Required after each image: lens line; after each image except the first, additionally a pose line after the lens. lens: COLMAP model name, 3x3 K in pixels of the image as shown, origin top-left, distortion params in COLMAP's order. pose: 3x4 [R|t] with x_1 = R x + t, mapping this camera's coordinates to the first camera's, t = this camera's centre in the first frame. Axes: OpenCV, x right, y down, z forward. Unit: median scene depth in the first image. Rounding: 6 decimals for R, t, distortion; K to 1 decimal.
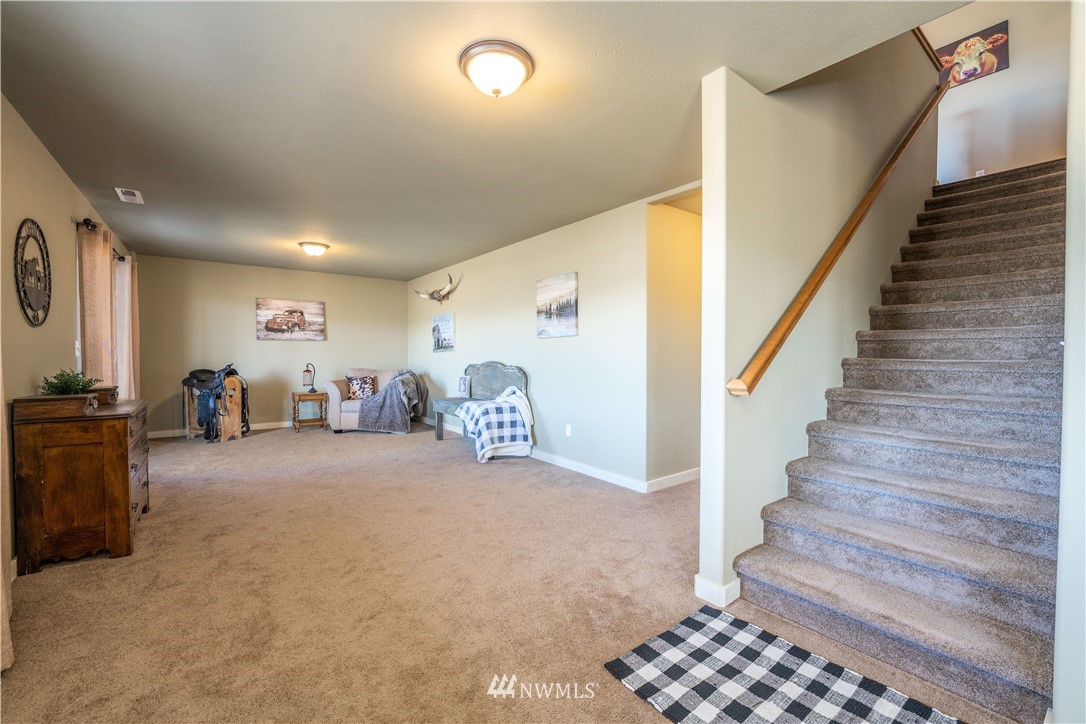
lens RADIAL K [[446.2, 0, 538.5], [0, 446.2, 362.8], [0, 0, 1]] dist [-0.031784, 0.005244]
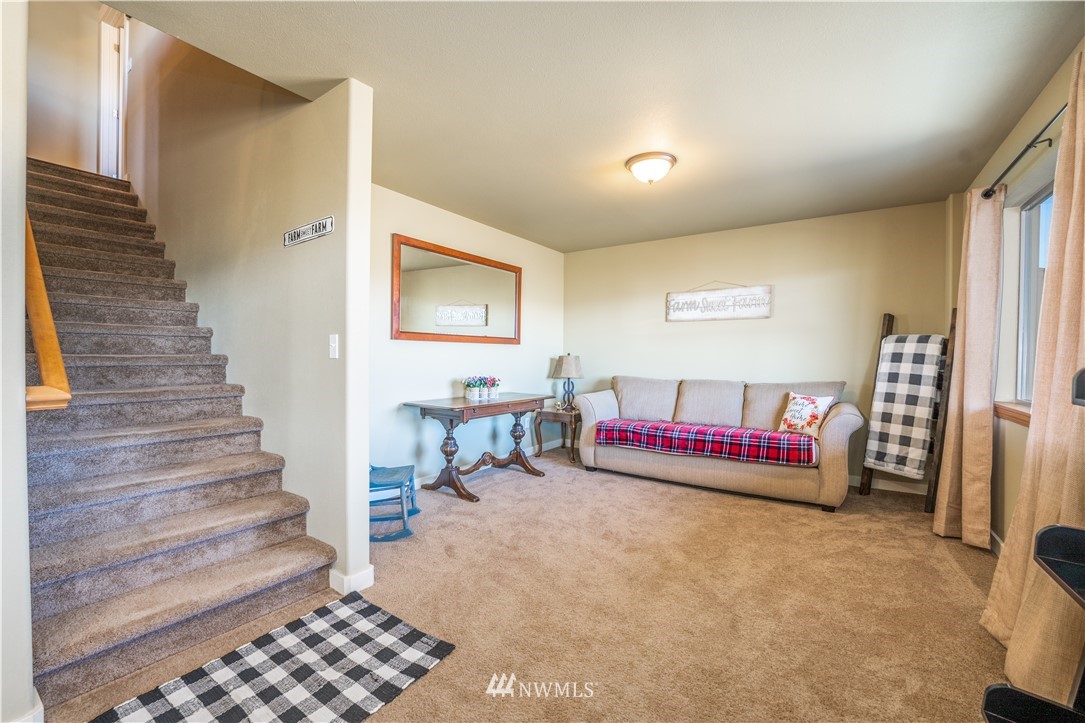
lens RADIAL K [[445.8, 0, 538.0], [0, 445.8, 362.3], [0, 0, 1]] dist [-0.031784, 0.005244]
pose [[-0.317246, -0.023069, 0.948063, -0.164242], [0.006419, 0.999629, 0.026472, -0.005021], [-0.948321, 0.014483, -0.316980, 0.202931]]
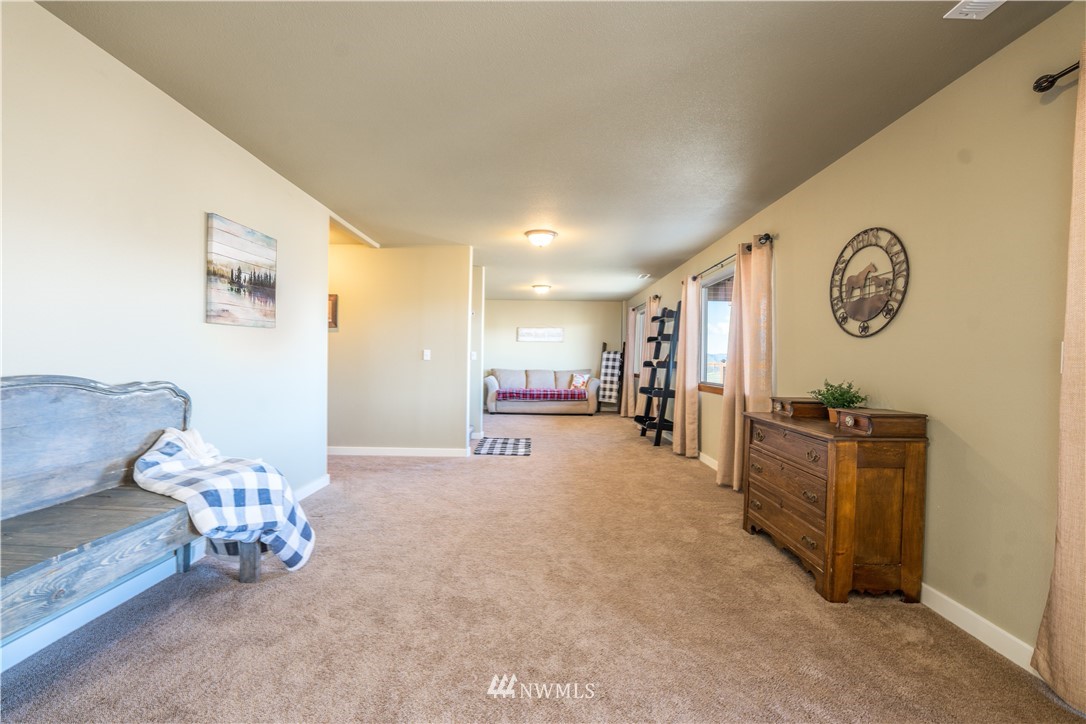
lens RADIAL K [[442.7, 0, 537.3], [0, 442.7, 362.1], [0, 0, 1]] dist [-0.032950, 0.005549]
pose [[-0.795721, -0.019375, 0.605354, -0.650098], [-0.005514, 0.999679, 0.024747, -0.027327], [-0.605639, 0.016354, -0.795572, 1.260140]]
